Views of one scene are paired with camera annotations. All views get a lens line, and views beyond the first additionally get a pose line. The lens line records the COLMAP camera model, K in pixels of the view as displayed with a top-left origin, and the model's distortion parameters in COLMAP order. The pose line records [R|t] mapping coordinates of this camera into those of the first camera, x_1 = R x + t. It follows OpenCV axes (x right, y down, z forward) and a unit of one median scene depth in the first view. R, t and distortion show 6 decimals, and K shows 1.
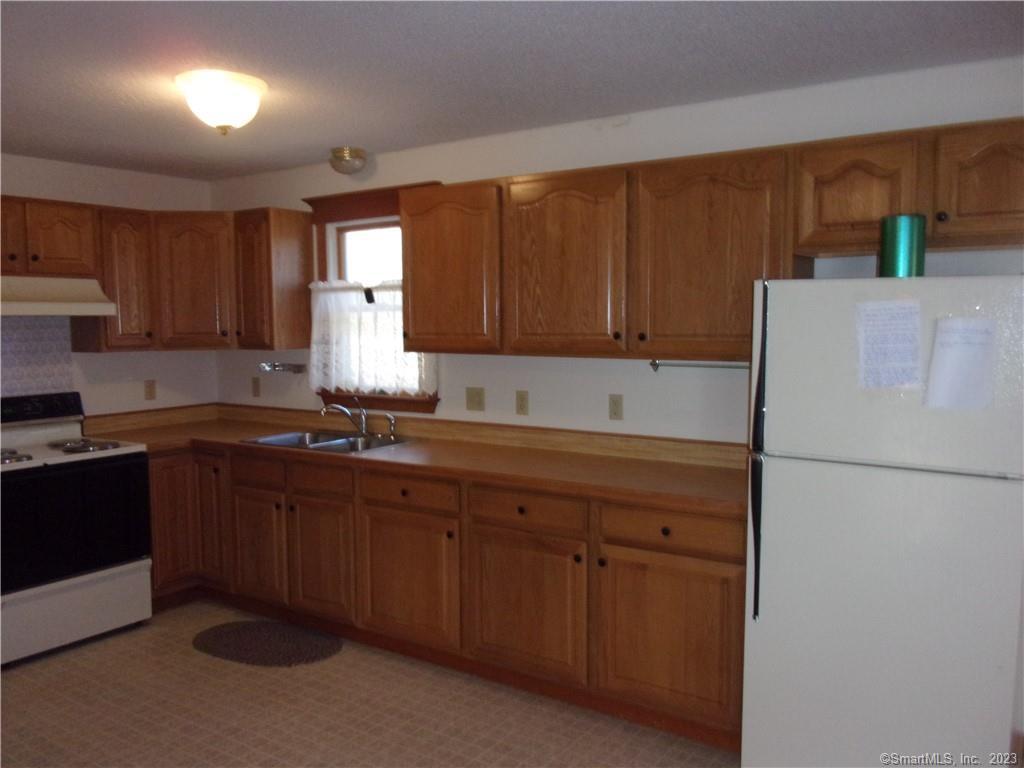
lens RADIAL K [[848.9, 0, 511.2], [0, 848.9, 387.3], [0, 0, 1]] dist [0.004568, -0.023281]
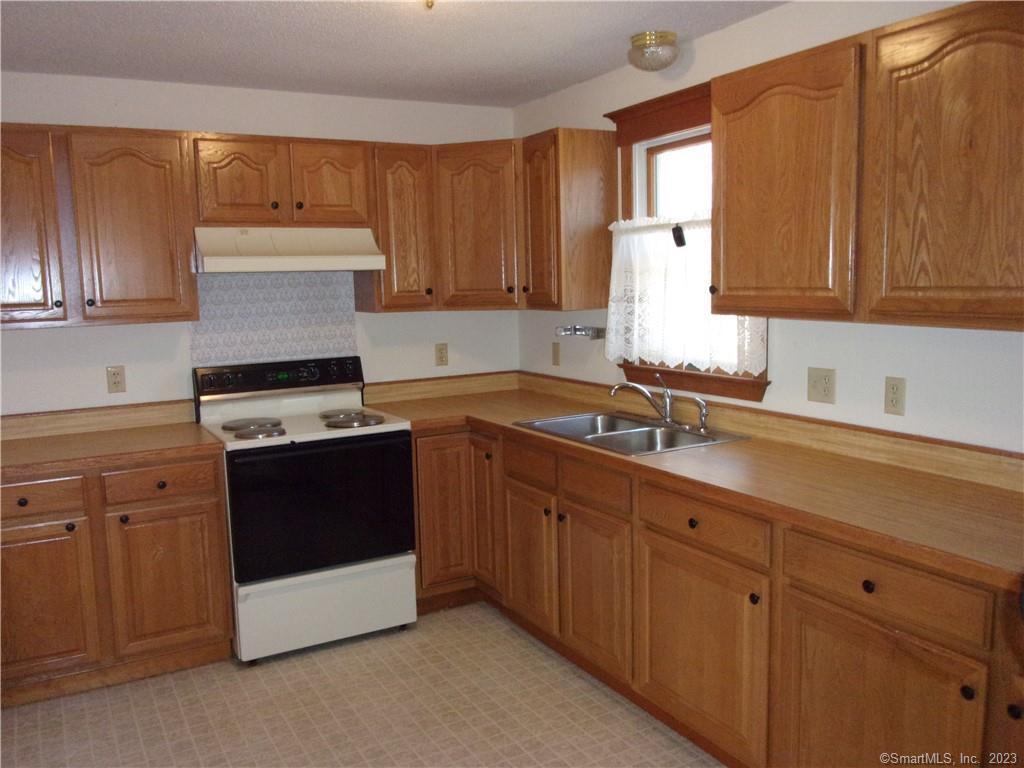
lens RADIAL K [[848.9, 0, 511.2], [0, 848.9, 387.3], [0, 0, 1]] dist [0.004568, -0.023281]
pose [[0.895719, 0.042862, -0.442550, 0.034484], [-0.017950, 0.998017, 0.060330, -0.019708], [0.444258, -0.046095, 0.894712, 0.278356]]
